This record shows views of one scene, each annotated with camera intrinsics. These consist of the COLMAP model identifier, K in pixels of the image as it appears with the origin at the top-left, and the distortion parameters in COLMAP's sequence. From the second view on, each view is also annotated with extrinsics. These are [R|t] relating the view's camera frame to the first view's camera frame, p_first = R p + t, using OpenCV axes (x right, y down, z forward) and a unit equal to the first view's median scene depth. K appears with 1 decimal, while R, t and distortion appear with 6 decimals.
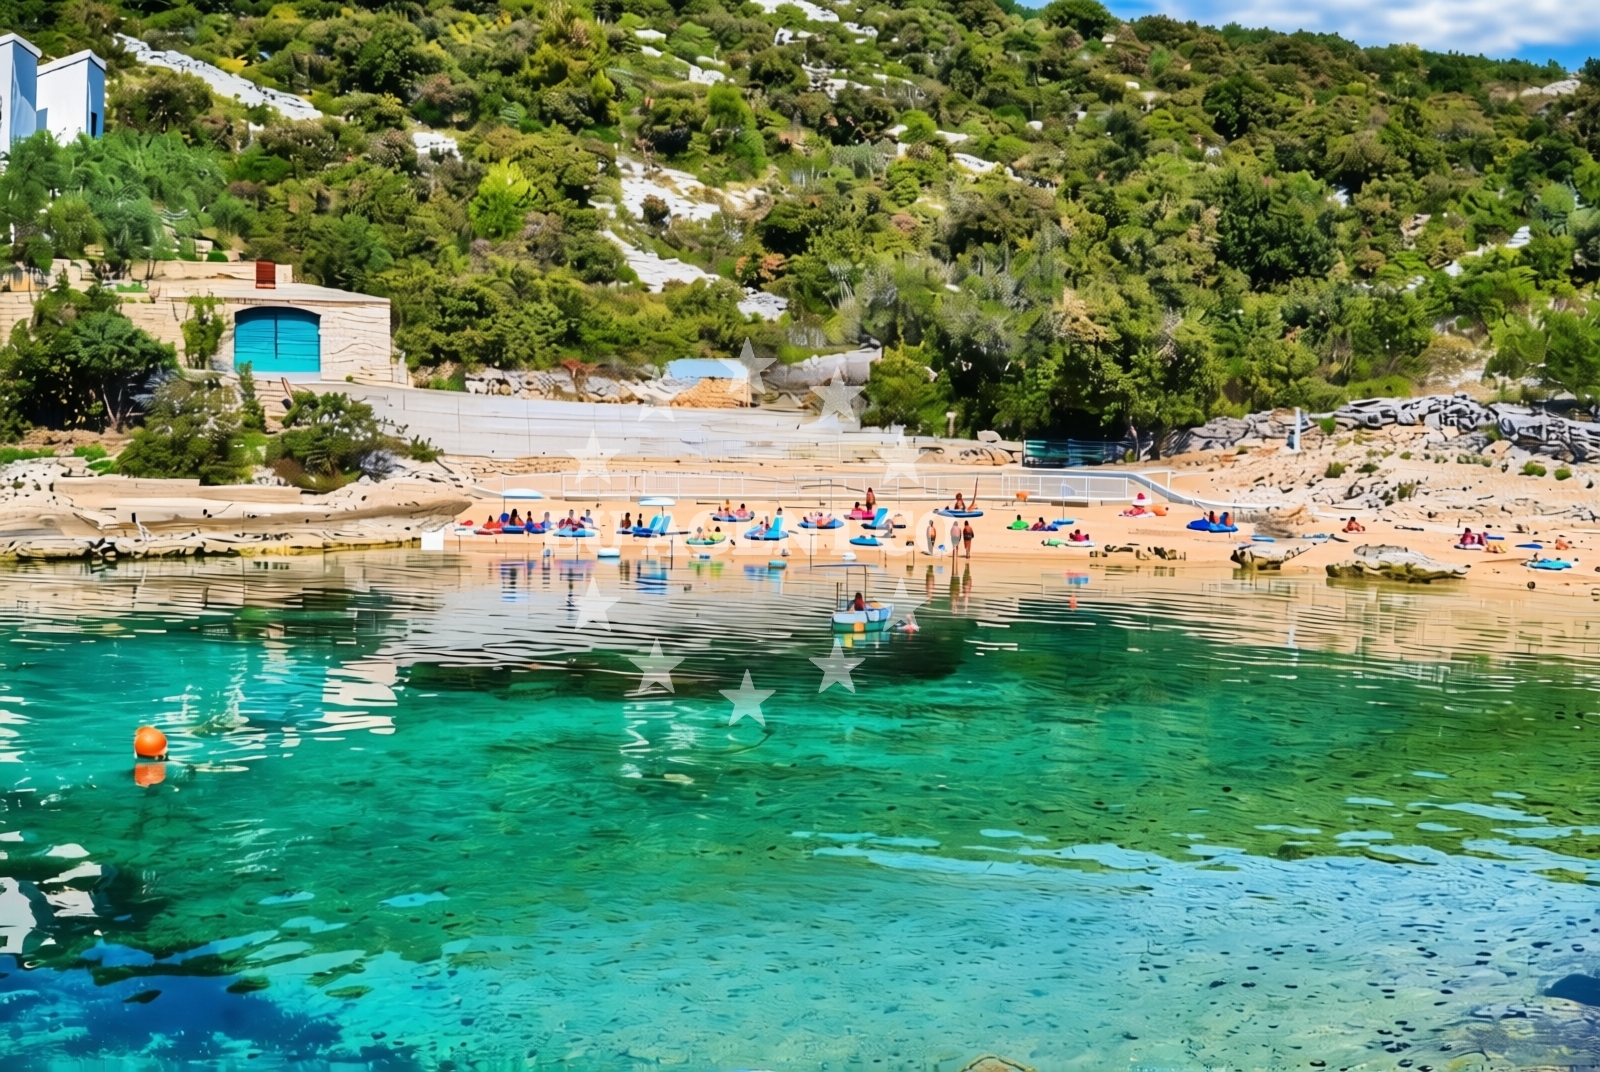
lens RADIAL K [[4996.2, 0, 800.0], [0, 4996.2, 536.0], [0, 0, 1]] dist [-0.637365, -0.655305]
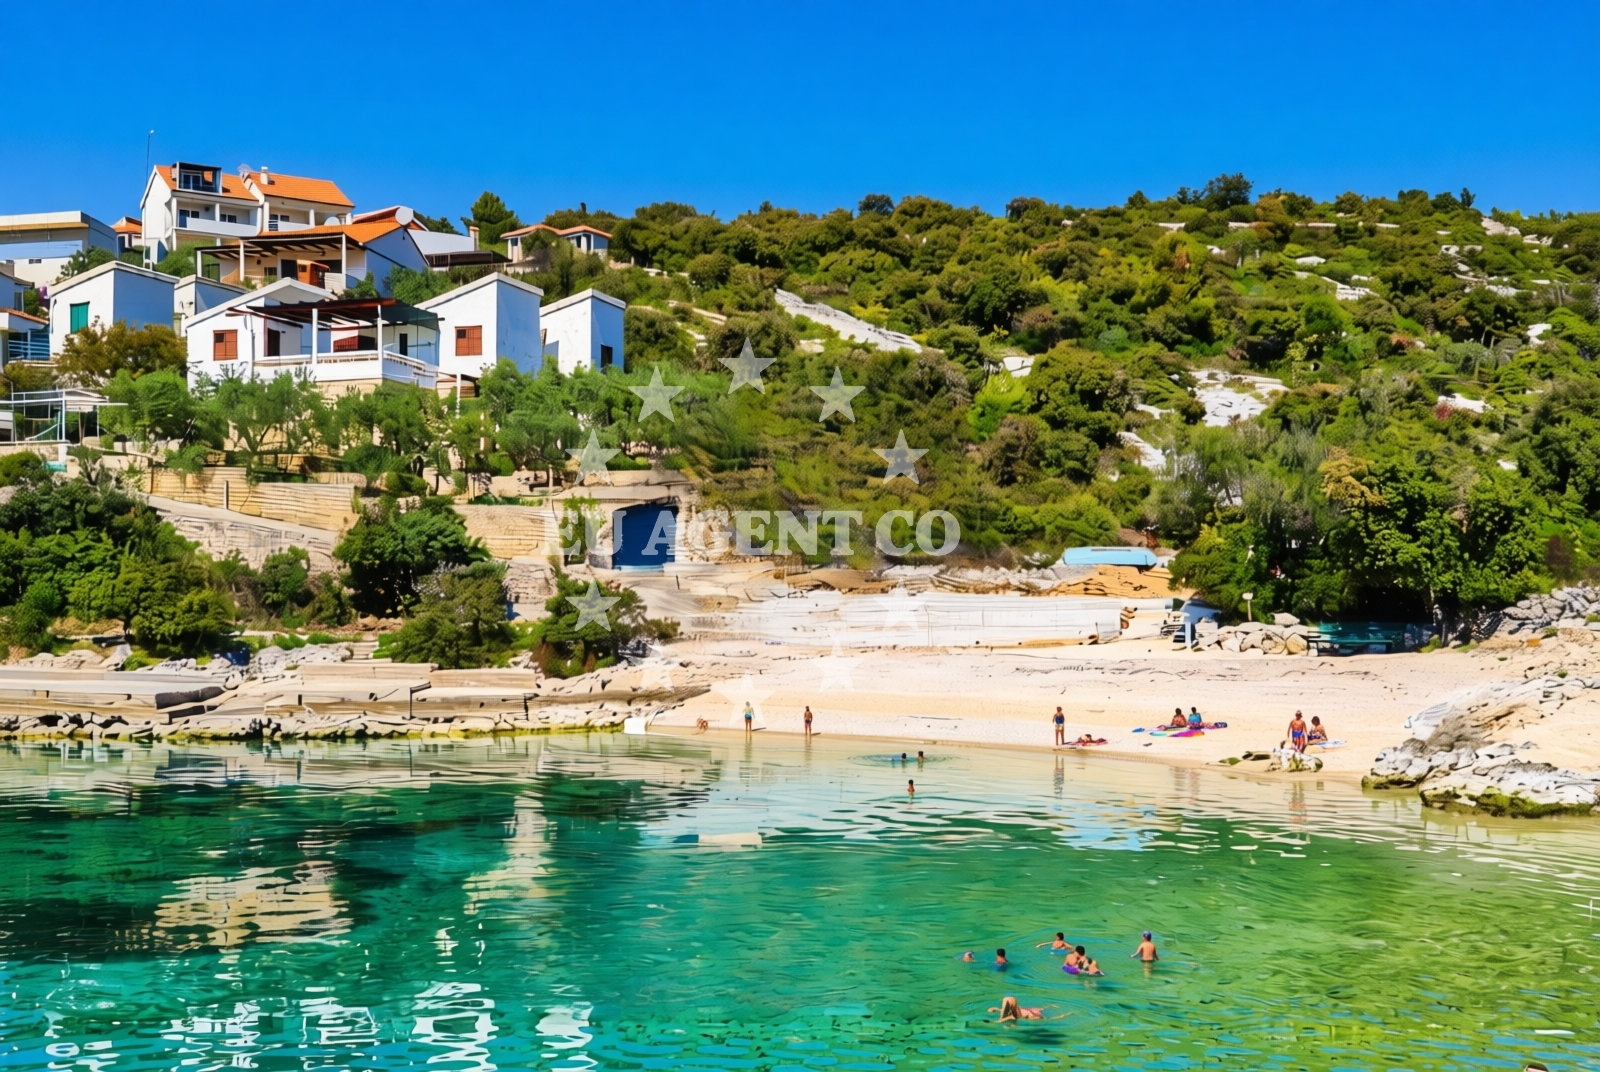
lens RADIAL K [[2231.8, 0, 675.4], [0, 2231.8, 537.5], [0, 0, 1]] dist [0.200214, -1.025533]
pose [[0.756476, -0.034193, -0.653127, 0.218492], [-0.011032, 0.997823, -0.065017, -0.007377], [0.653929, 0.056390, 0.754452, 0.629784]]
